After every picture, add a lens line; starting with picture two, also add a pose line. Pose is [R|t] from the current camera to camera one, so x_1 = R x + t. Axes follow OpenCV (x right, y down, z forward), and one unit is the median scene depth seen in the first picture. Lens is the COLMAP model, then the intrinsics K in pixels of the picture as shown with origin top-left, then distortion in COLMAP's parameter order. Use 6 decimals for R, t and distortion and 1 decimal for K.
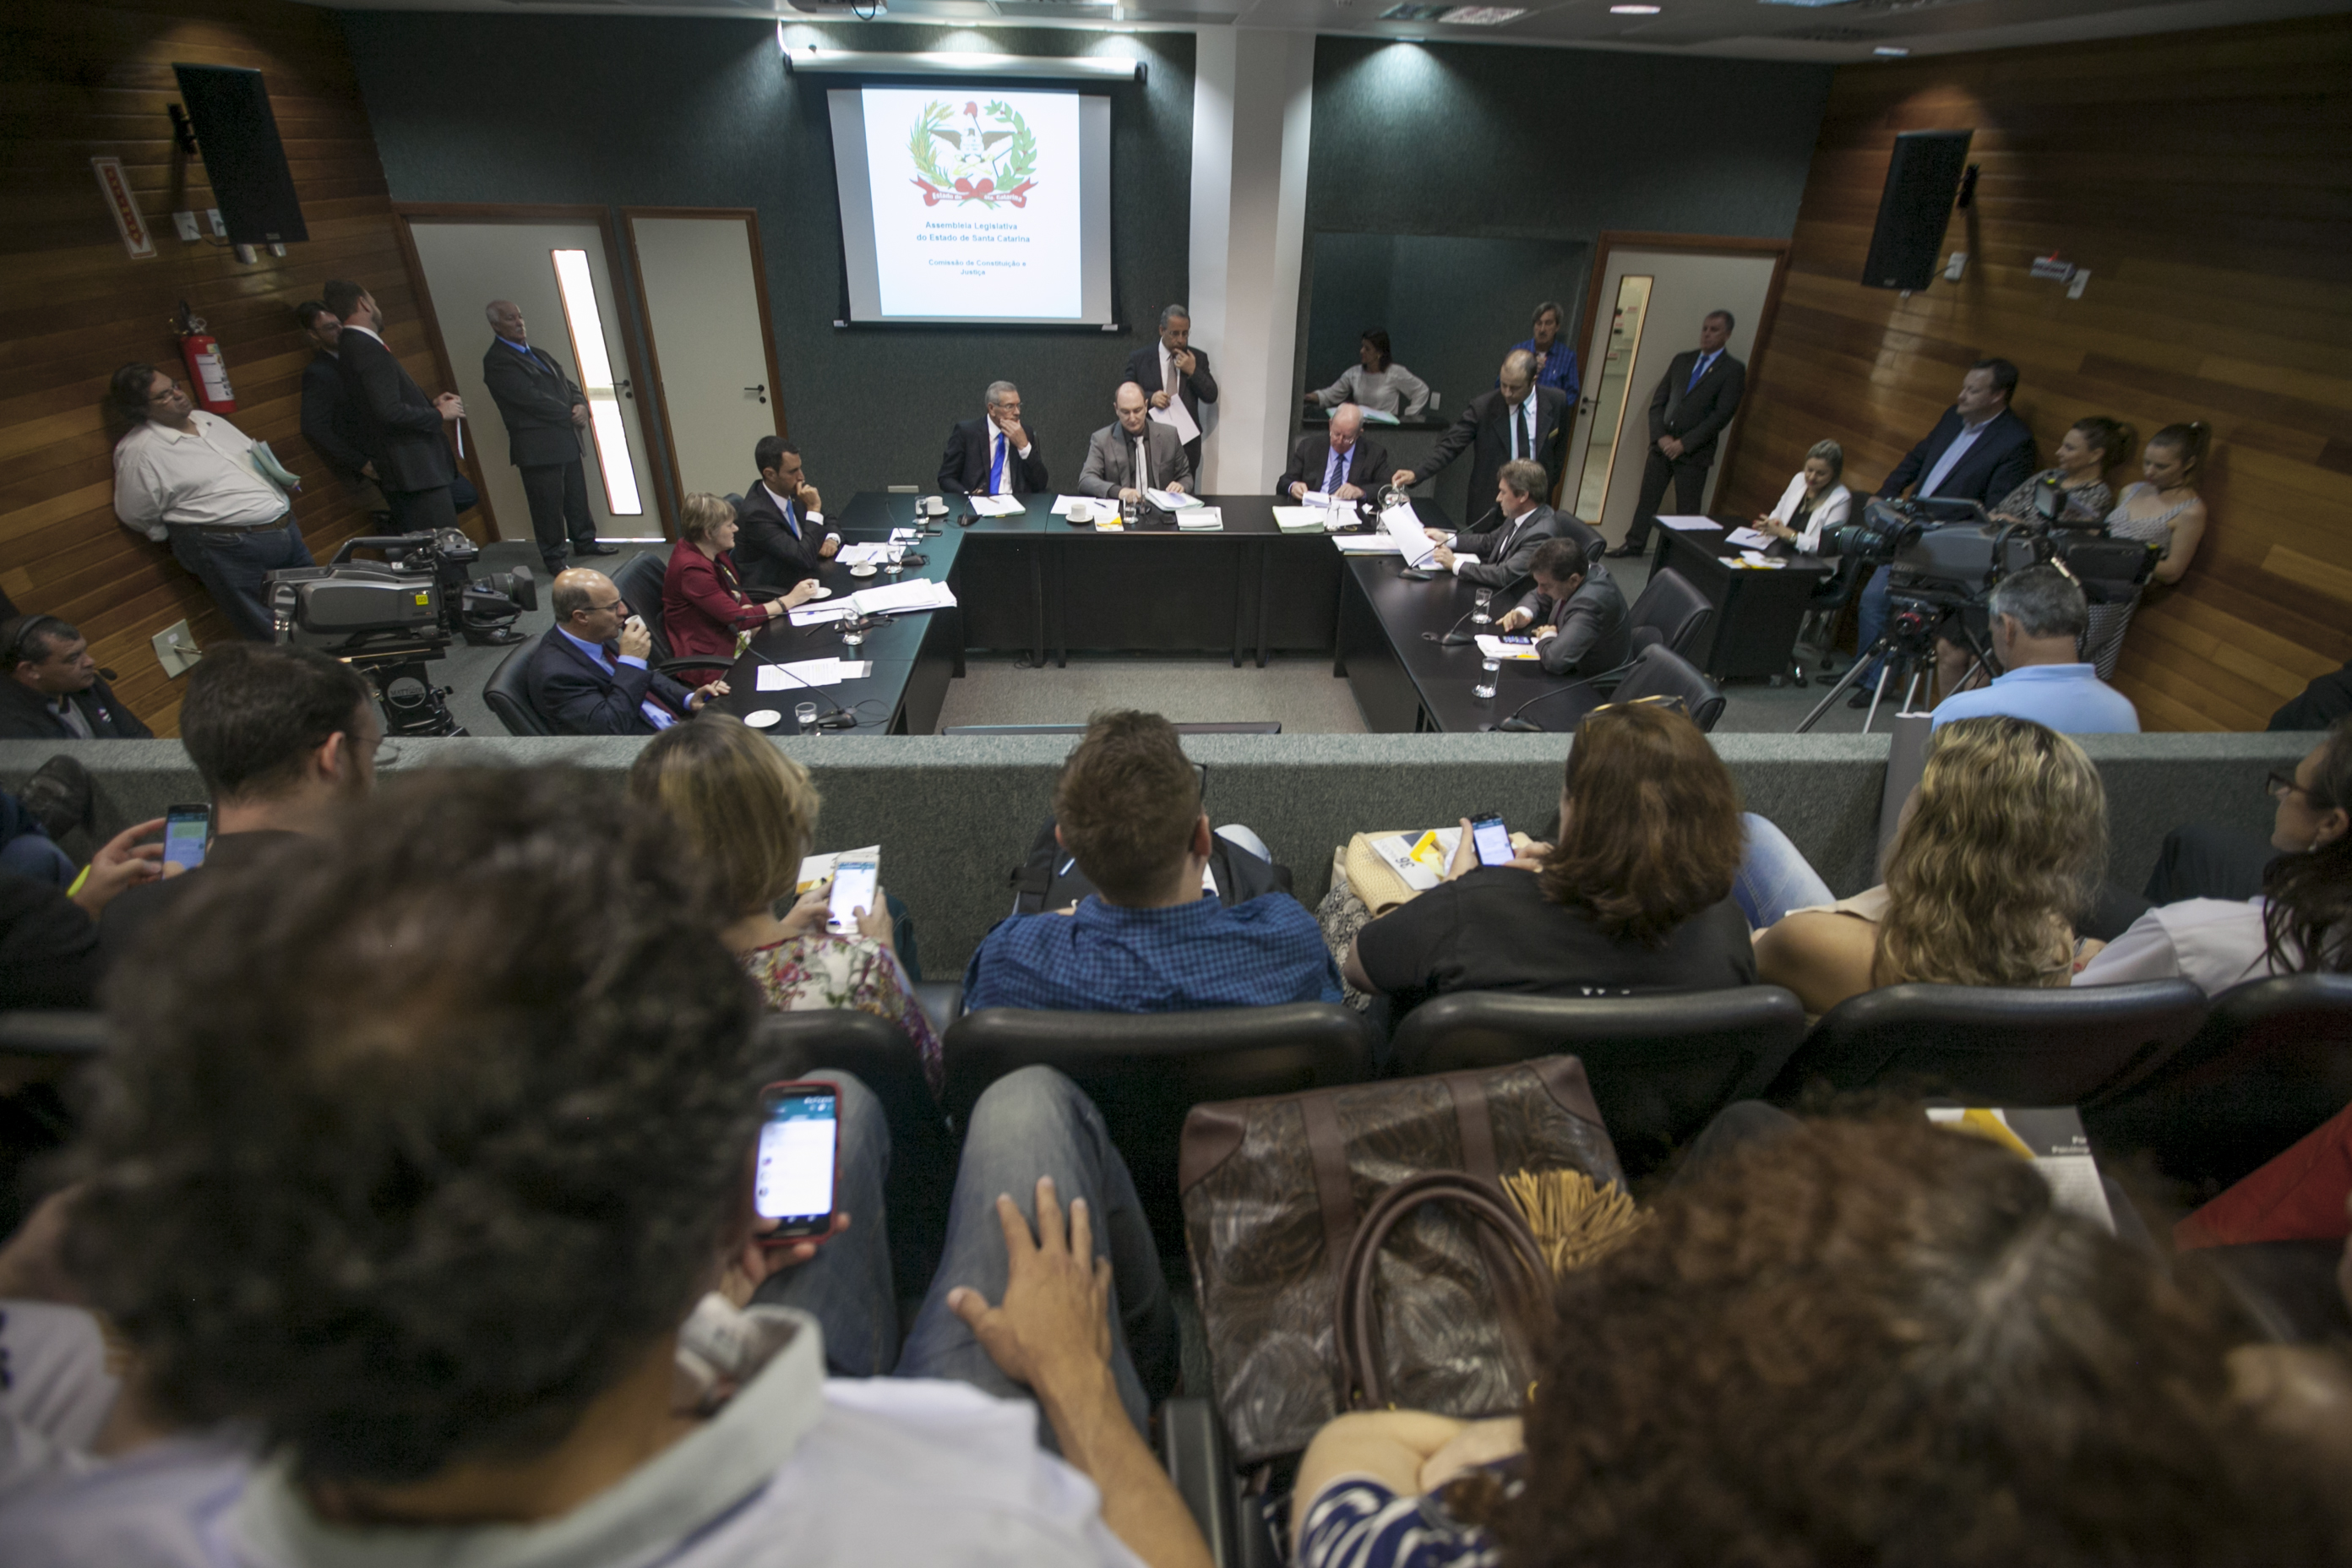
lens RADIAL K [[1069.4, 0, 1176.6], [0, 1069.4, 774.0], [0, 0, 1]] dist [-0.041929, 0.011145]
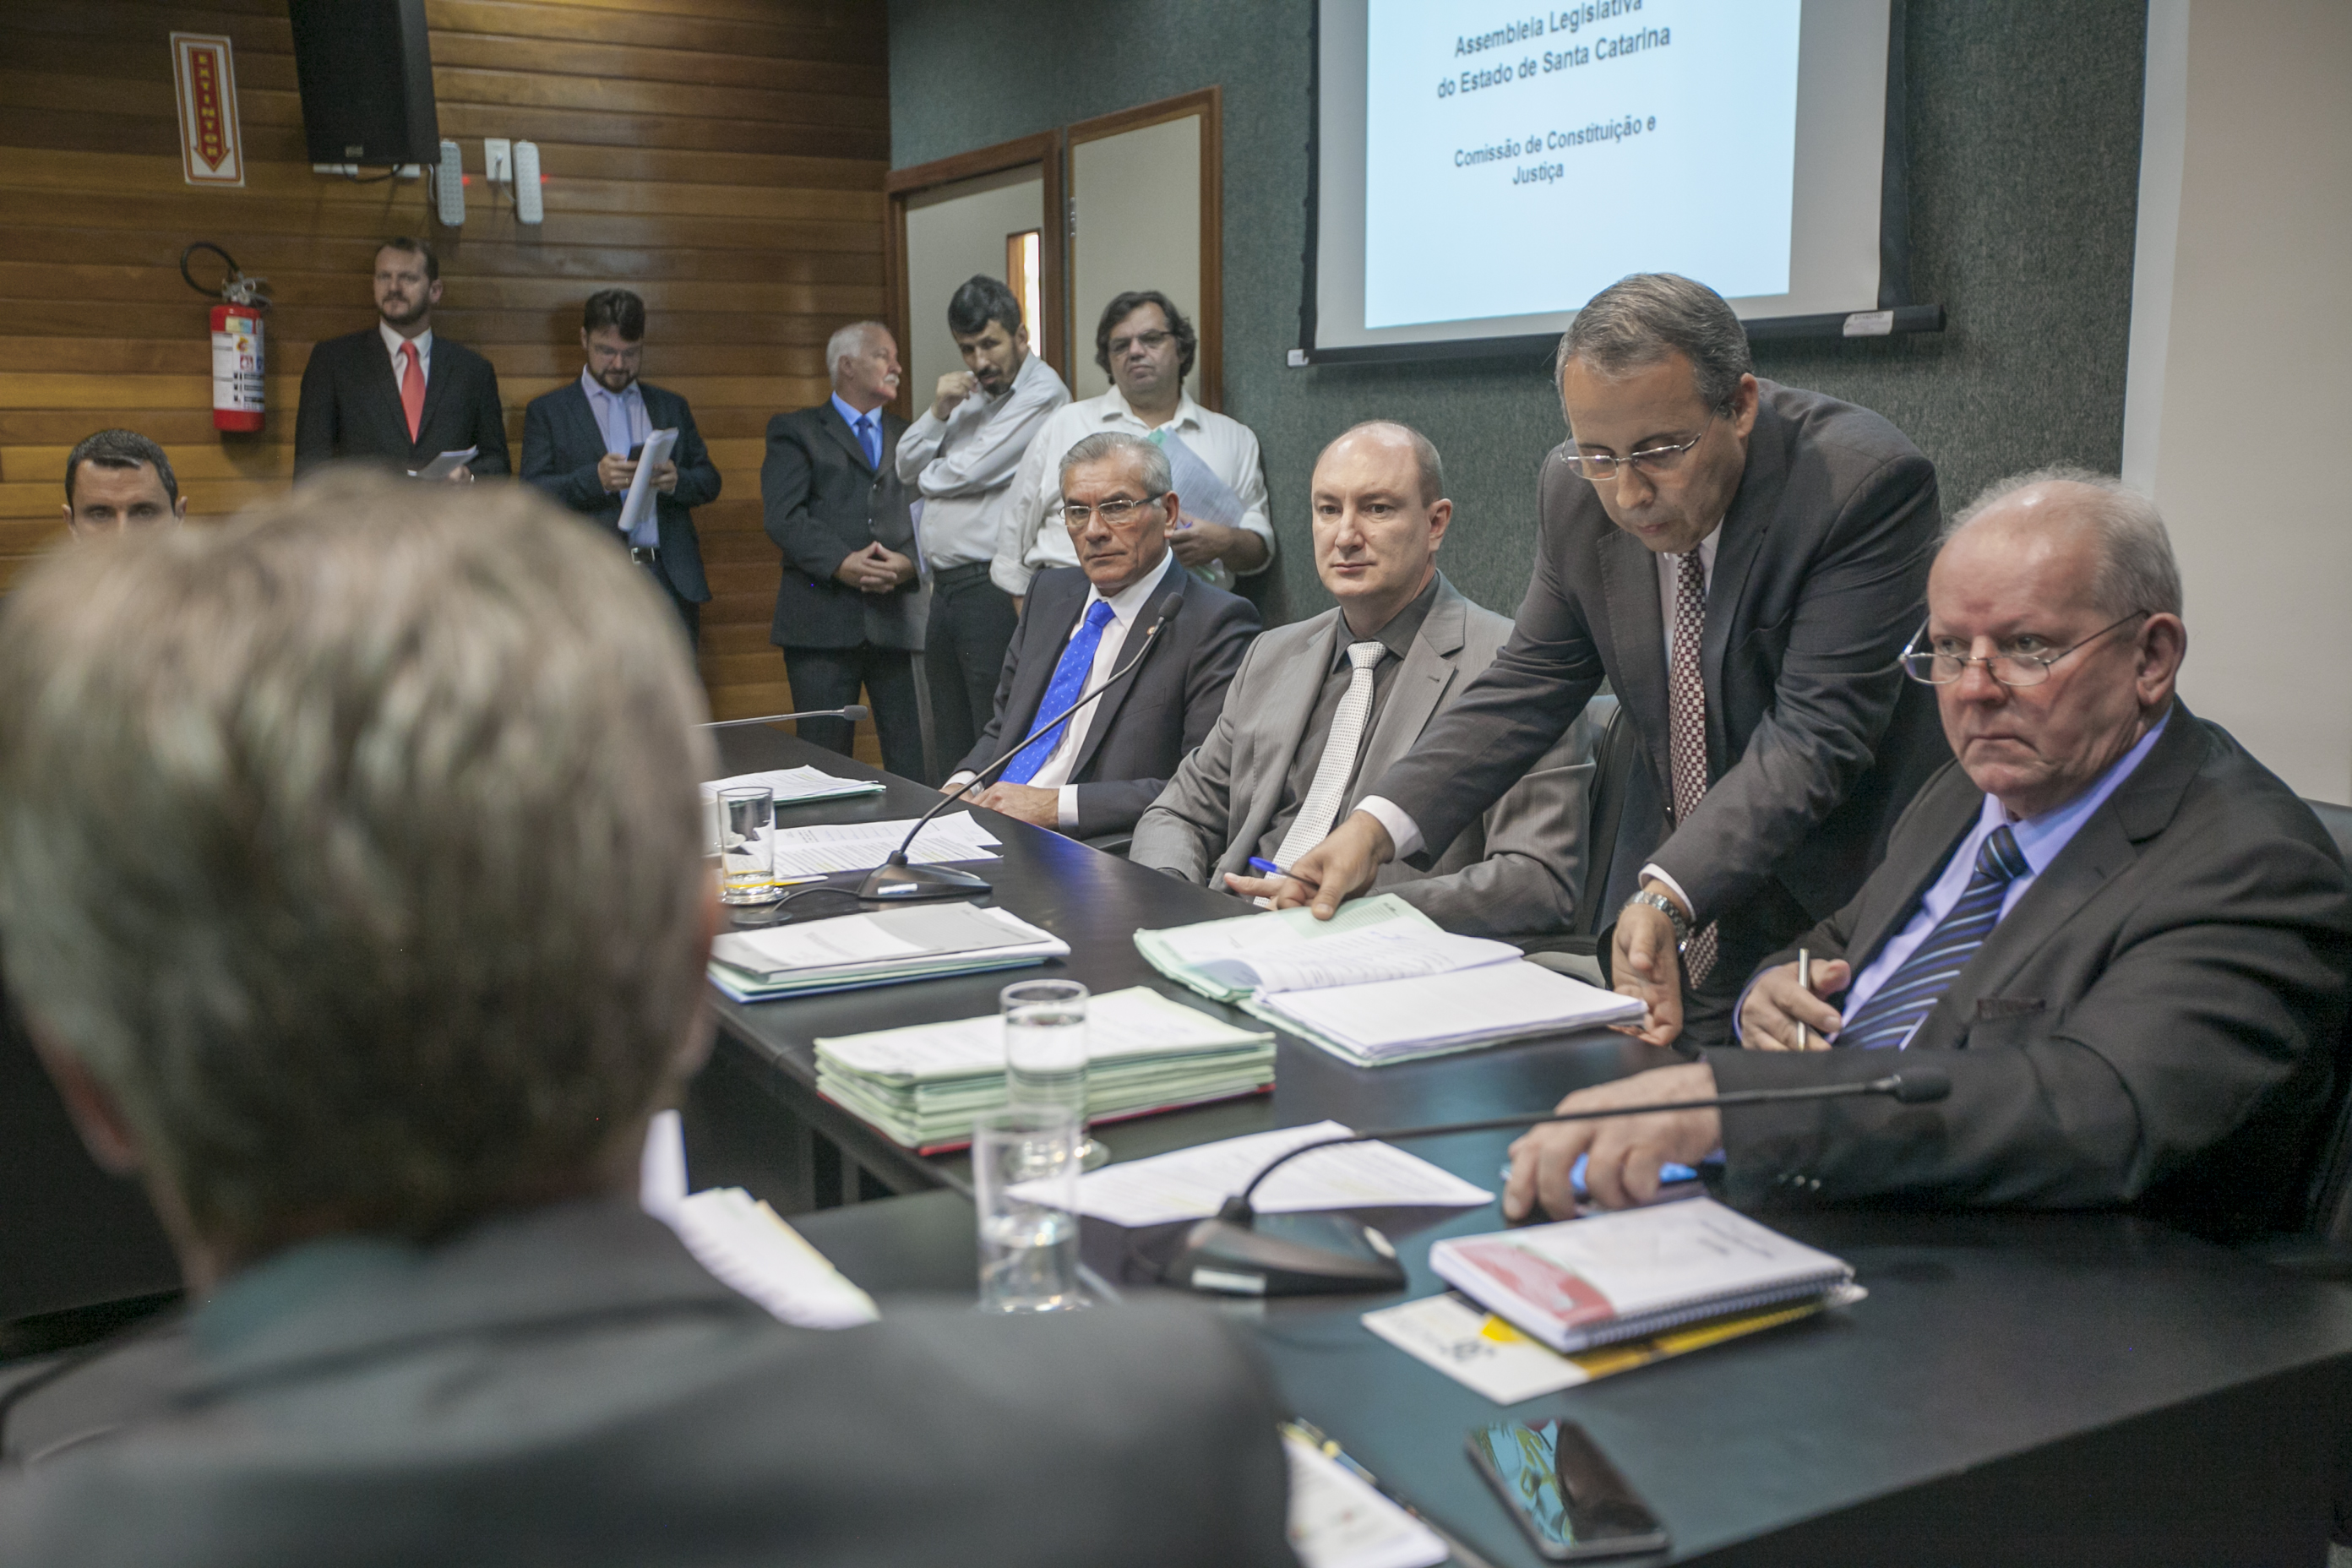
lens RADIAL K [[2193.2, 0, 1213.0], [0, 2193.2, 796.7], [0, 0, 1]] dist [0.035230, 0.000000]
pose [[0.435292, 0.118979, -0.892393, 0.373929], [-0.442371, 0.891581, -0.096909, -0.234912], [0.784110, 0.436953, 0.440731, 0.794672]]
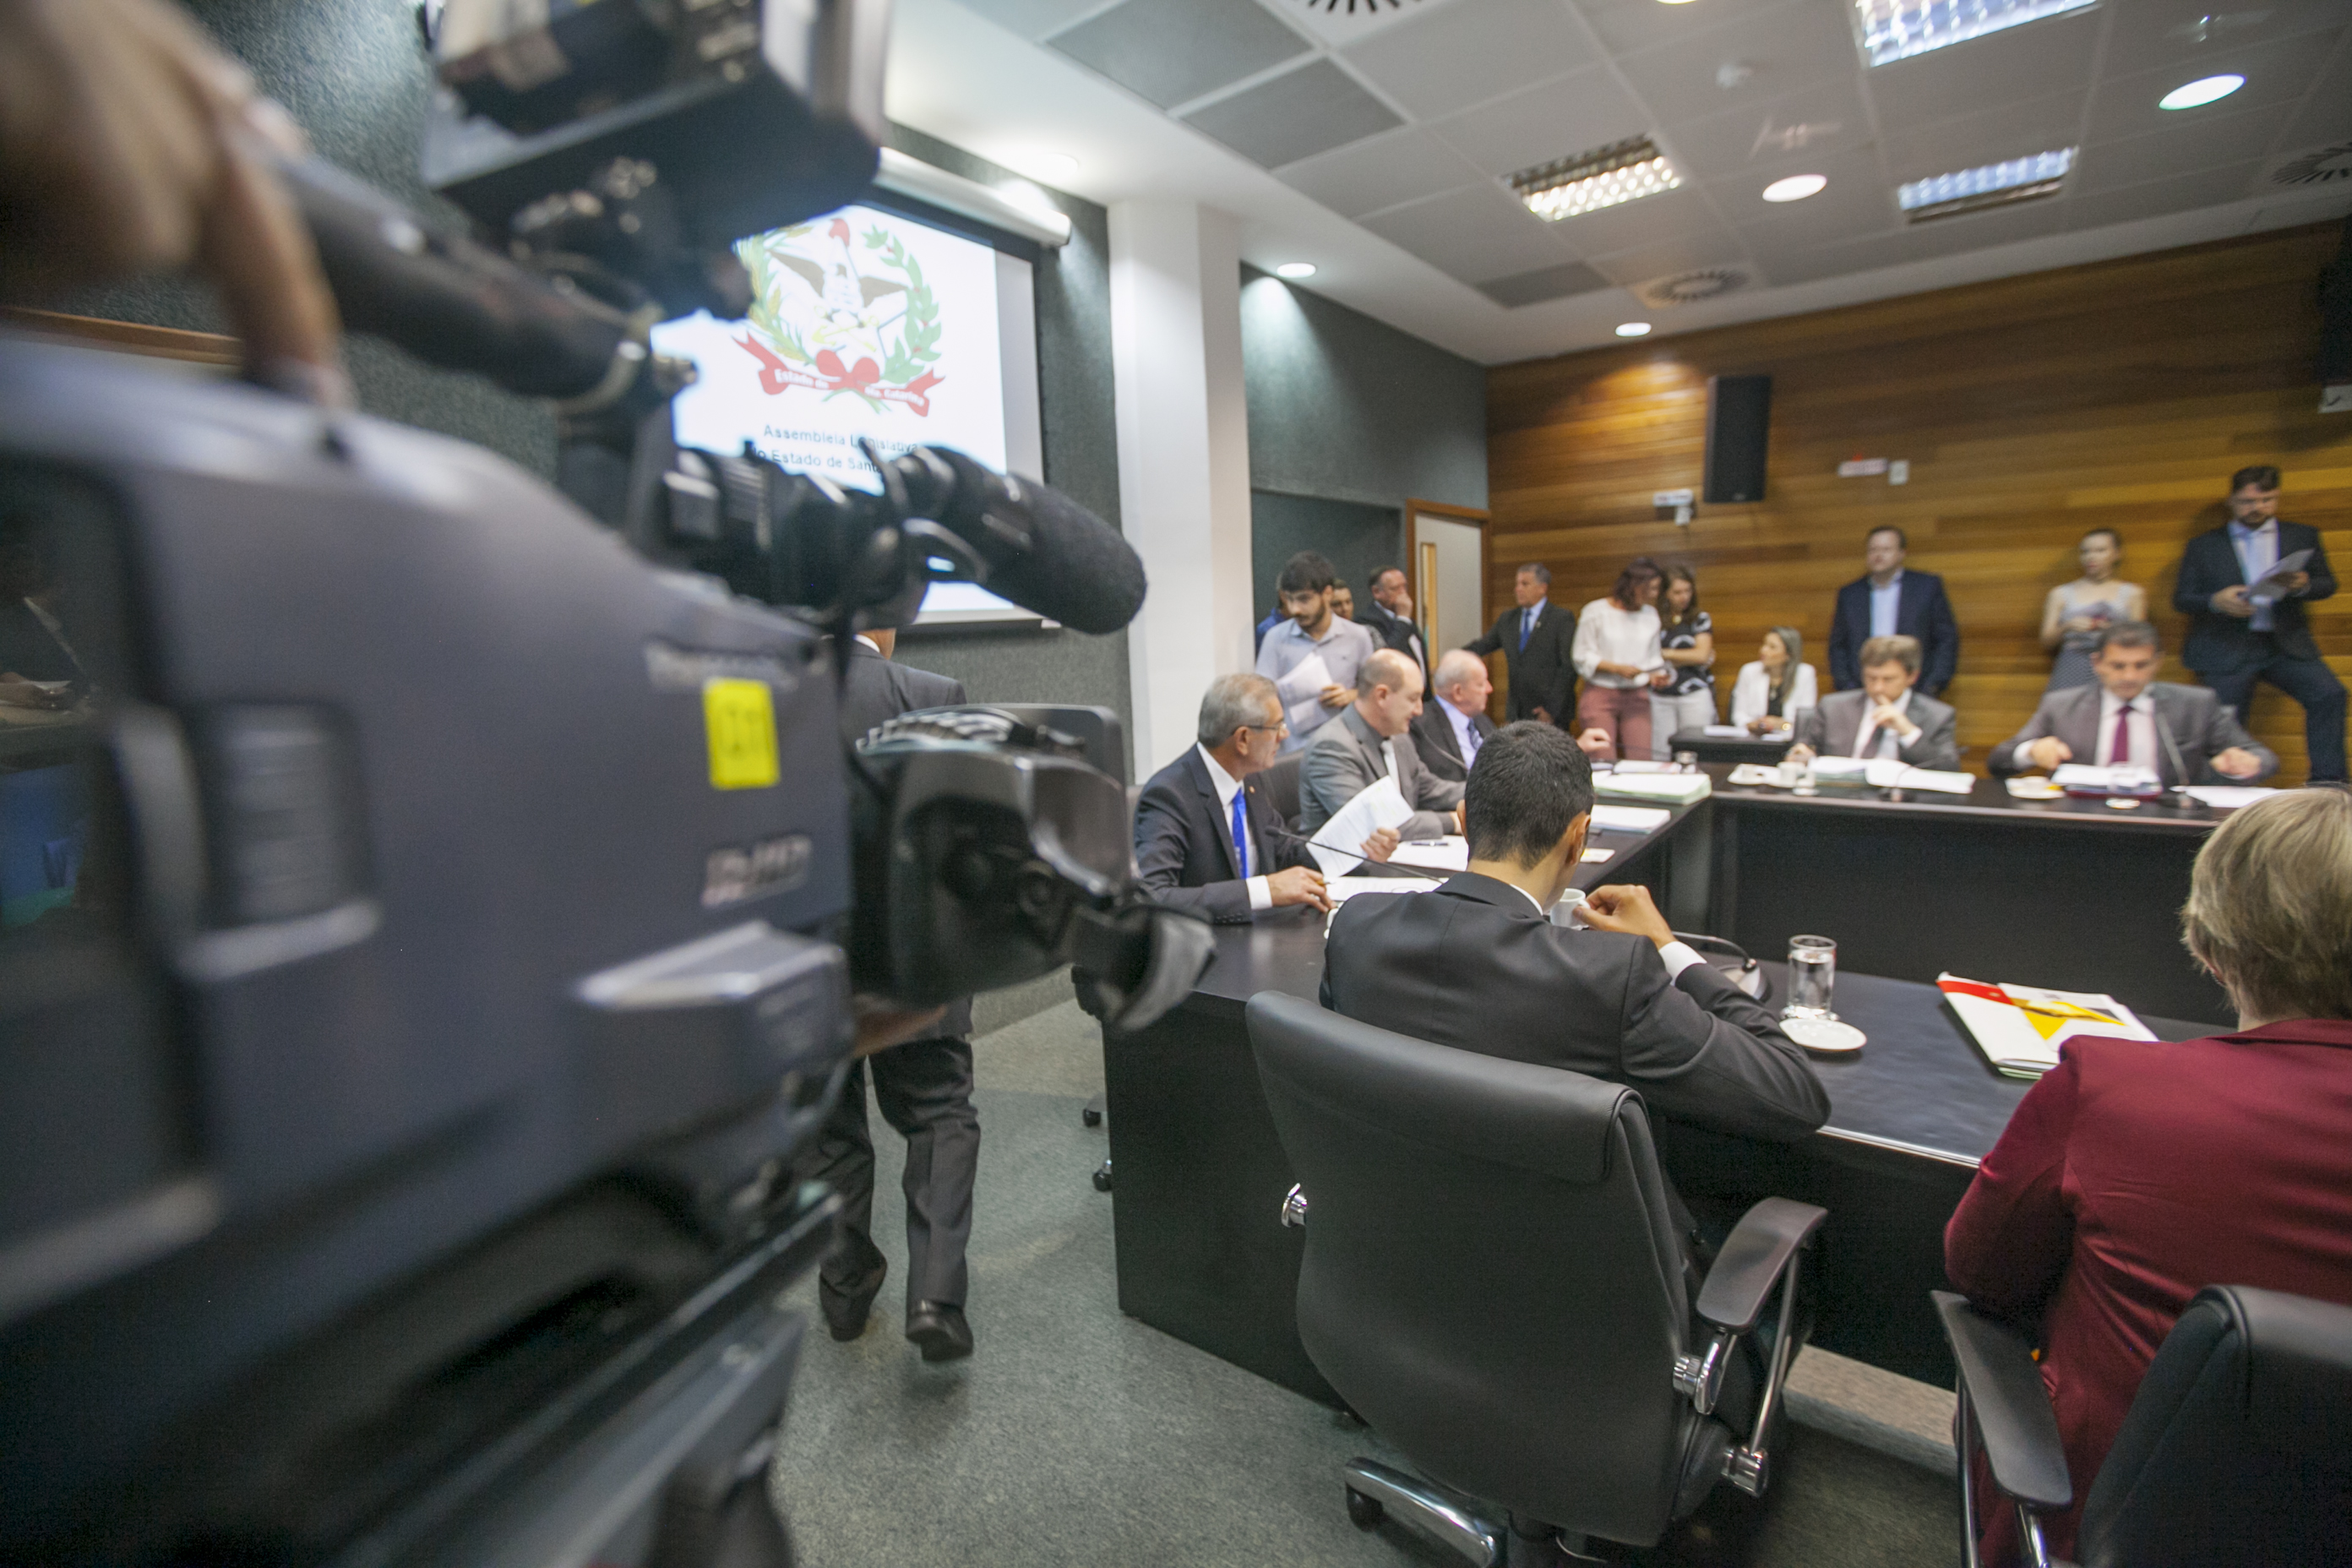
lens RADIAL K [[1069.4, 0, 1189.0], [0, 1069.4, 769.0], [0, 0, 1]] dist [-0.041929, 0.011145]
pose [[0.641371, -0.161124, 0.750121, -0.522088], [0.441333, 0.877231, -0.188923, -0.231691], [-0.627589, 0.452223, 0.633740, 0.695096]]
